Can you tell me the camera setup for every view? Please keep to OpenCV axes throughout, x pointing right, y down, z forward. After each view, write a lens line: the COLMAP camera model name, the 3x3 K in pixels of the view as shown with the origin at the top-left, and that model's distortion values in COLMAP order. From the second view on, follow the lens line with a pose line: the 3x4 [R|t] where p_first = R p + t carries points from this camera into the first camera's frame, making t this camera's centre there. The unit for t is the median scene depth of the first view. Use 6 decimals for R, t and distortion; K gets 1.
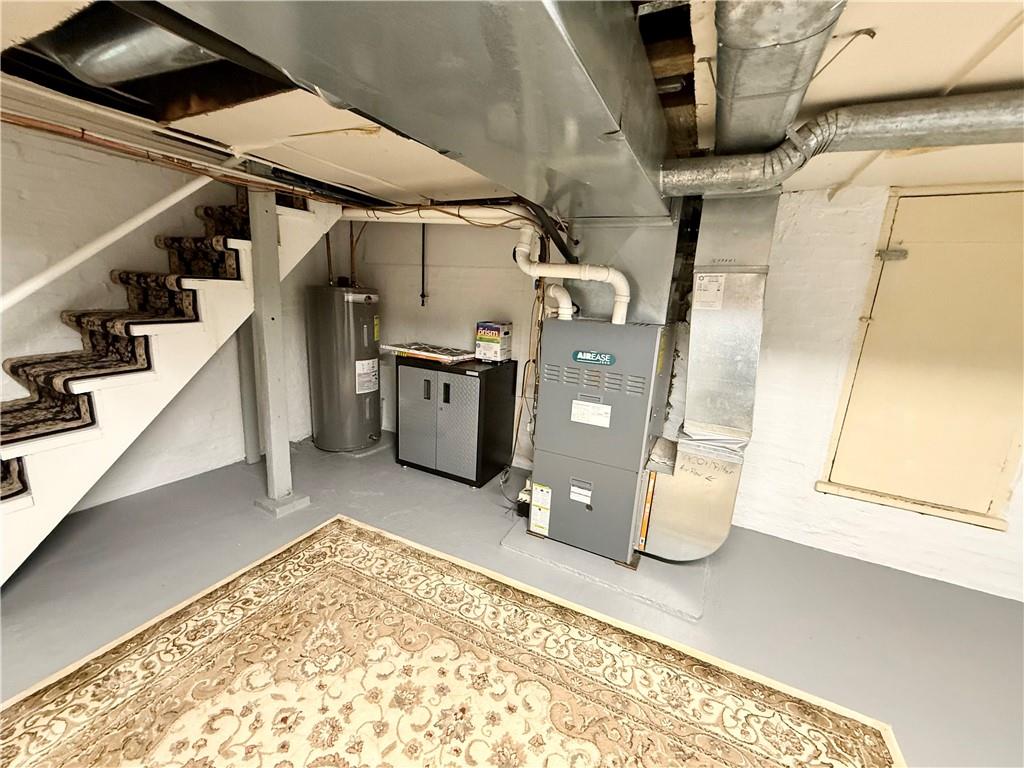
lens RADIAL K [[406.2, 0, 509.3], [0, 406.2, 384.0], [0, 0, 1]] dist [-0.001112, -0.000081]
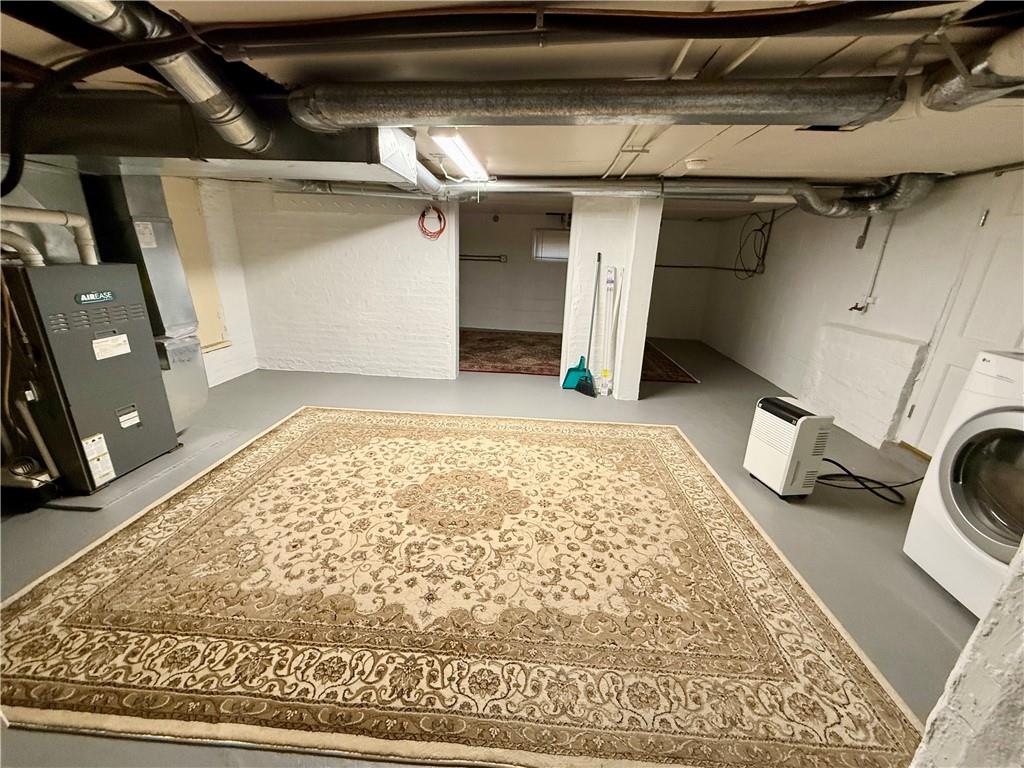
lens RADIAL K [[406.2, 0, 509.3], [0, 406.2, 384.0], [0, 0, 1]] dist [-0.001112, -0.000081]
pose [[-0.381298, -0.347952, 0.856470, -1.555733], [0.145753, 0.892248, 0.427376, -0.199033], [-0.912890, 0.287791, -0.289497, 0.422785]]
